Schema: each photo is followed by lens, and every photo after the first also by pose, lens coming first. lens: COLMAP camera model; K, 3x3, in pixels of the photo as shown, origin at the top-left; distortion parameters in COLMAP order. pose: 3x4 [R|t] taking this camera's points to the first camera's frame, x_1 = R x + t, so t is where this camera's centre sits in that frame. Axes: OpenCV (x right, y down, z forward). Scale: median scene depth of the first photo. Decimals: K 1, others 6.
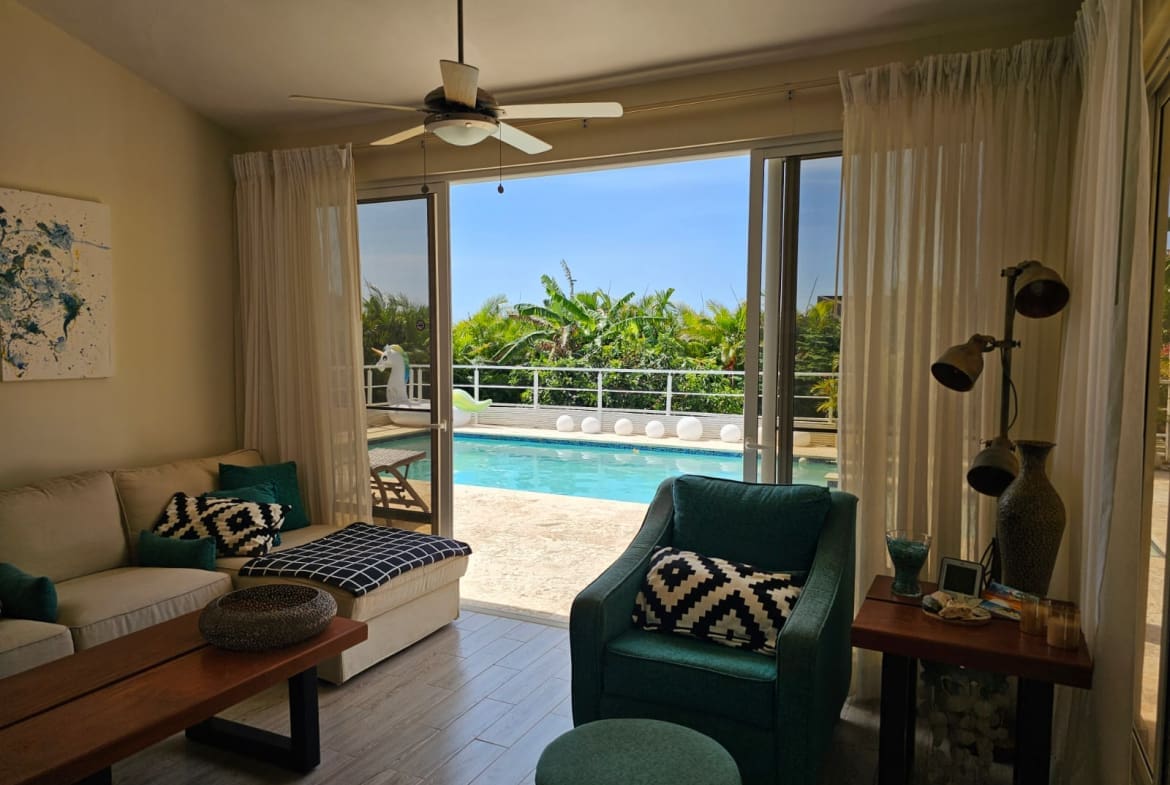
lens RADIAL K [[790.4, 0, 585.0], [0, 790.4, 392.5], [0, 0, 1]] dist [0.058126, -0.070424]
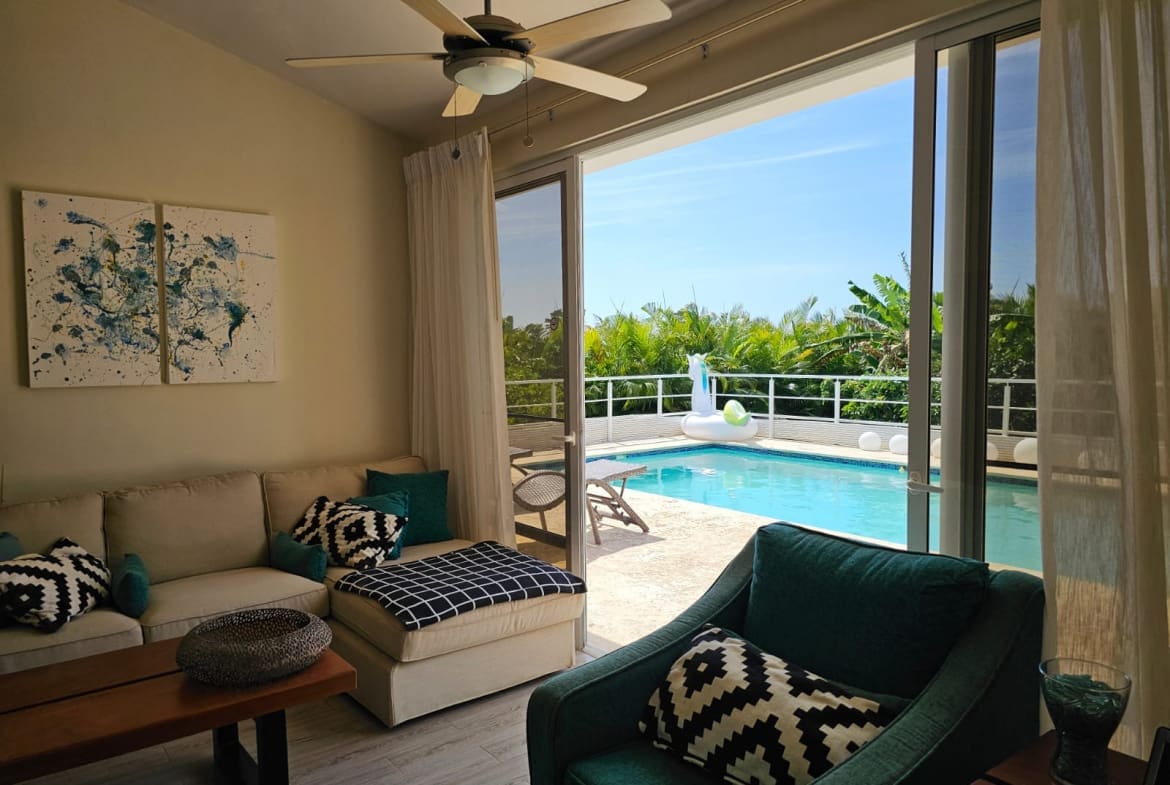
lens RADIAL K [[790.4, 0, 585.0], [0, 790.4, 392.5], [0, 0, 1]] dist [0.058126, -0.070424]
pose [[0.898352, 0.008330, -0.439198, 0.245285], [-0.014010, 0.999855, -0.009693, -0.000163], [0.439053, 0.014861, 0.898338, 0.264489]]
